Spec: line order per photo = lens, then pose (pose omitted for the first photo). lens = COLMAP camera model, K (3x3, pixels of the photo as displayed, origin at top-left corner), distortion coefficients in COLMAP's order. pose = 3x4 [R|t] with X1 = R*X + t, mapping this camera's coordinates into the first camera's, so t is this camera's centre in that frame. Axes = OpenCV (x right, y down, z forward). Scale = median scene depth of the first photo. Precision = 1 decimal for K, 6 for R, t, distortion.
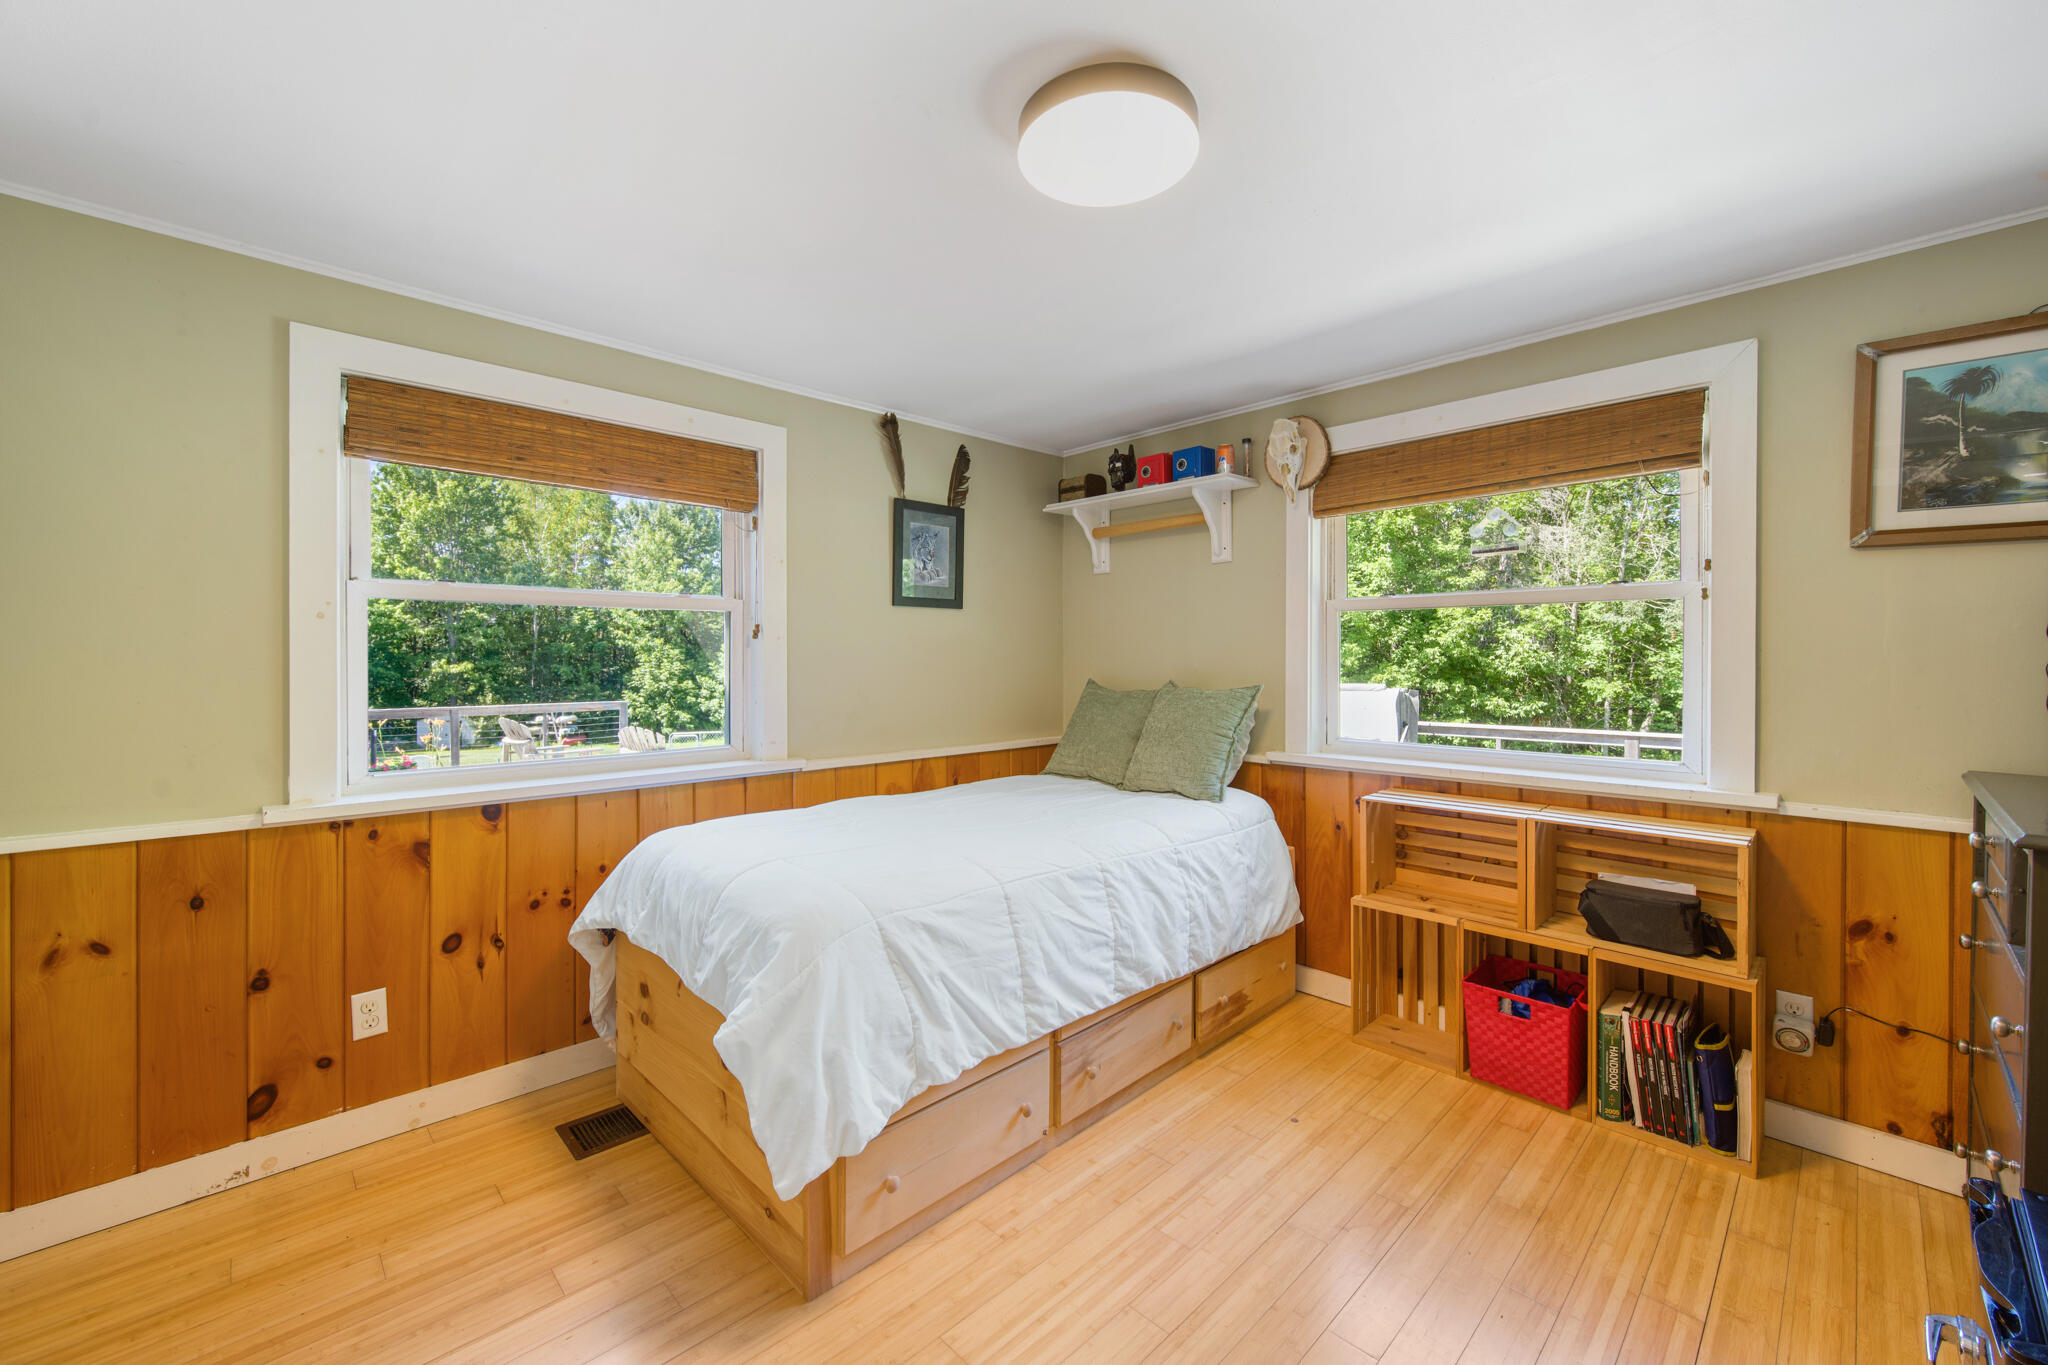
lens RADIAL K [[821.9, 0, 1020.7], [0, 821.9, 650.0], [0, 0, 1]] dist [-0.001186, -0.000002]
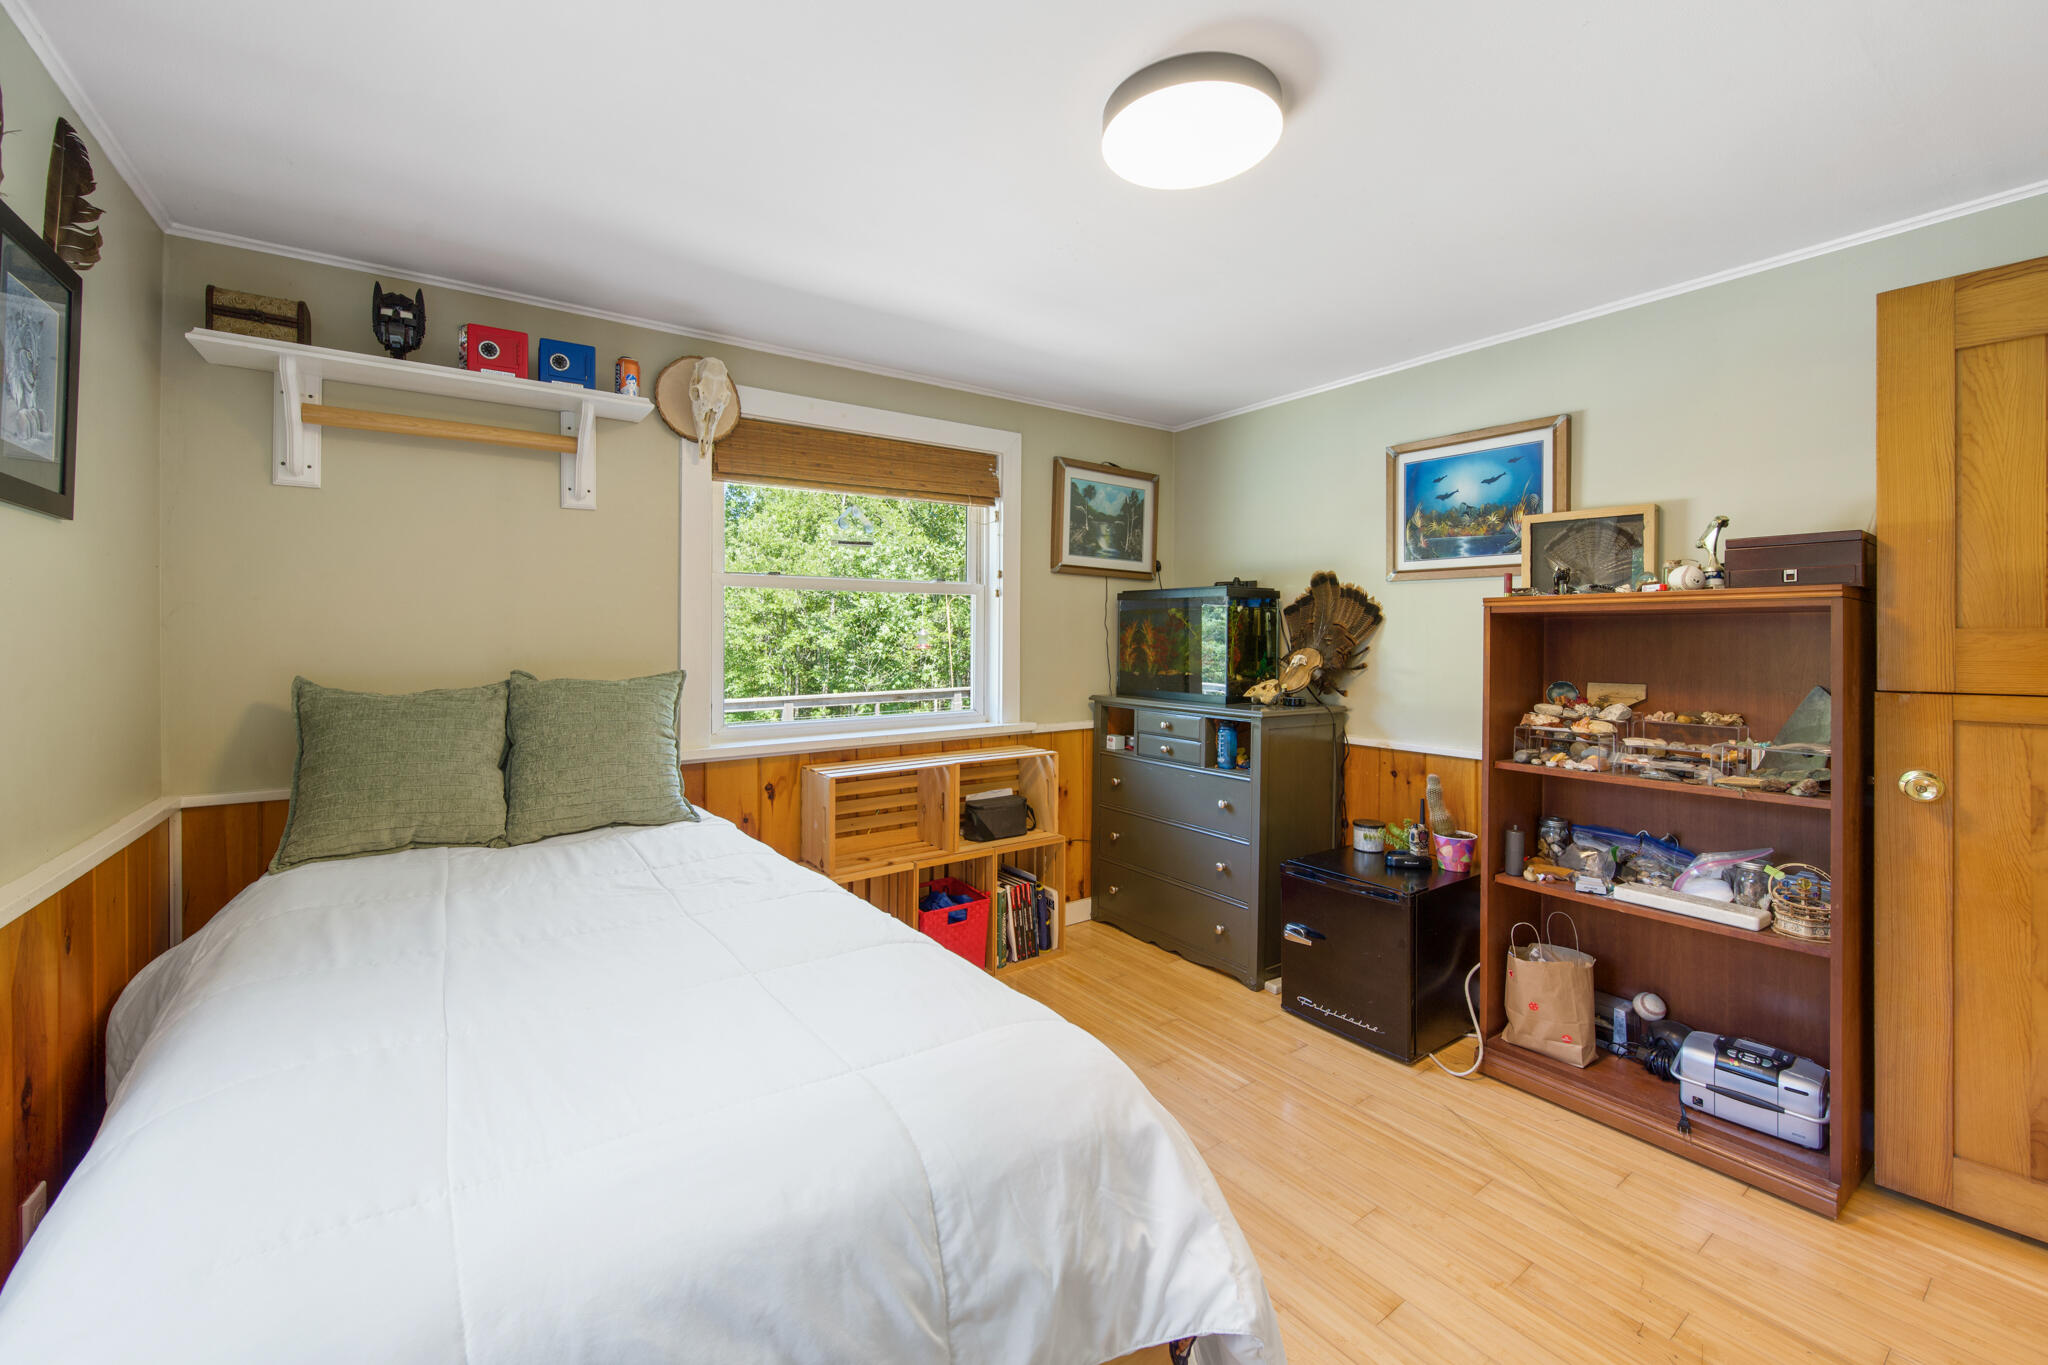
lens RADIAL K [[825.4, 0, 1027.6], [0, 825.4, 633.6], [0, 0, 1]] dist [-0.000392, 0.000083]
pose [[0.144075, 0.002540, 0.989563, -0.421824], [-0.008928, 0.999959, -0.001267, 0.003487], [-0.989526, -0.008652, 0.144092, 0.477561]]
